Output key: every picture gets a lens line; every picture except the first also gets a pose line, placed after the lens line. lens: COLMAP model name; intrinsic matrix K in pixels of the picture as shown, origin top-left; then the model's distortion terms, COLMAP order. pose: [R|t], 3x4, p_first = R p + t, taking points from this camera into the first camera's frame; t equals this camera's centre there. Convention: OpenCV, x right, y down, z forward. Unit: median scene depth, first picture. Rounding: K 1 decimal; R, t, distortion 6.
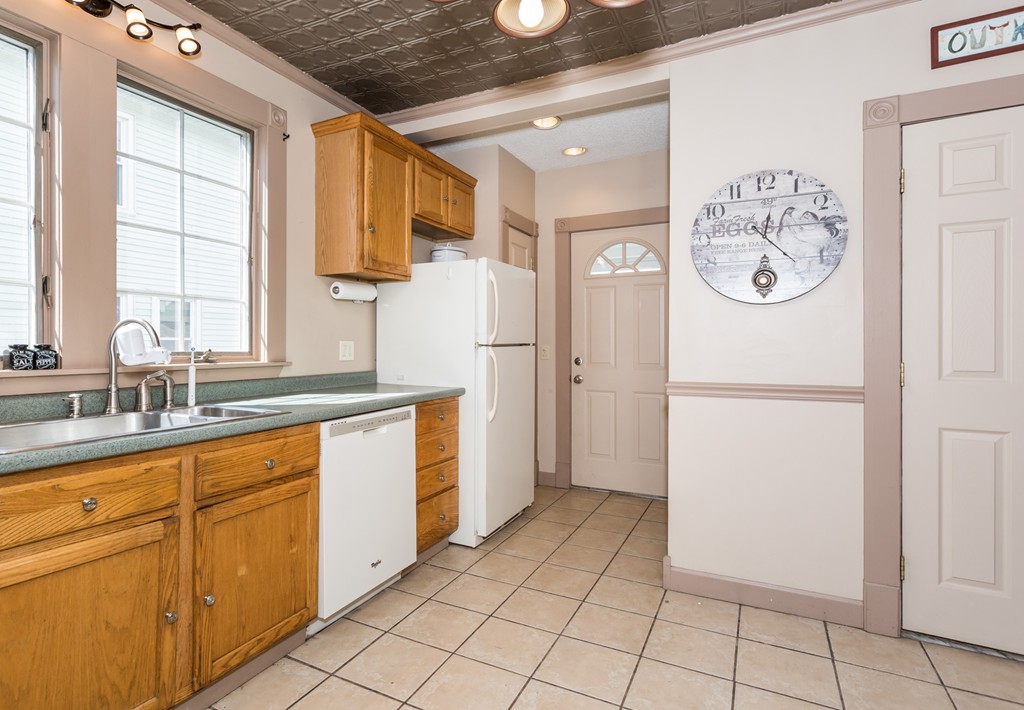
lens RADIAL K [[529.1, 0, 494.1], [0, 529.1, 345.8], [0, 0, 1]] dist [0.000995, 0.000158]
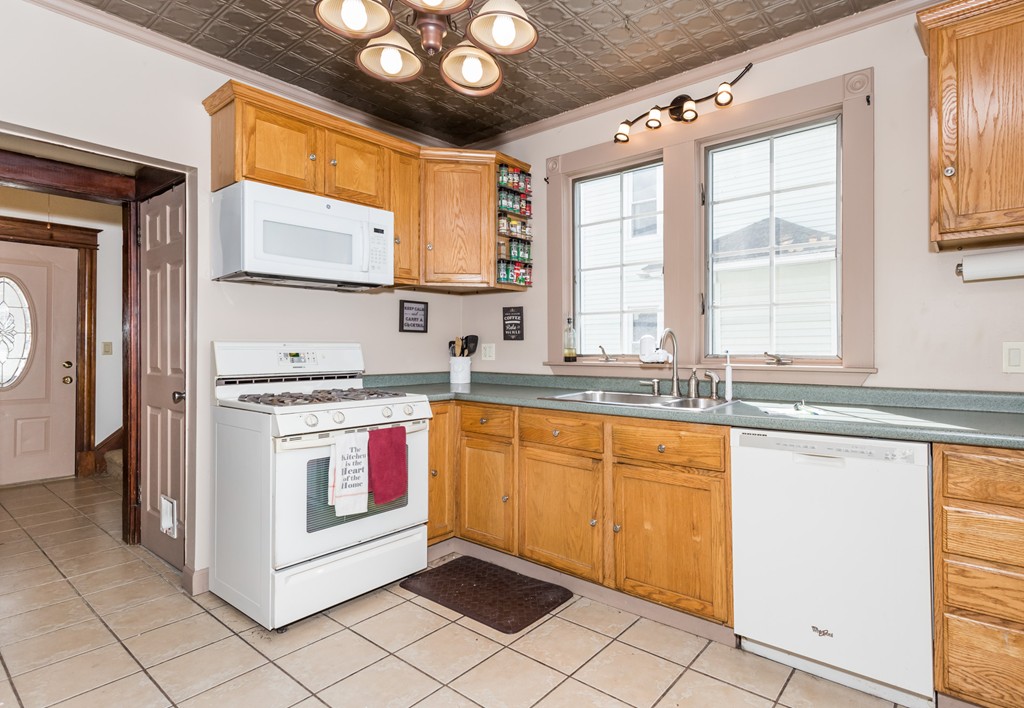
lens RADIAL K [[529.1, 0, 494.1], [0, 529.1, 344.8], [0, 0, 1]] dist [0.000995, 0.000158]
pose [[-0.253637, -0.006771, -0.967276, 0.721746], [-0.001300, 0.999977, -0.006659, -0.000623], [0.967298, -0.000431, -0.253640, 0.819727]]
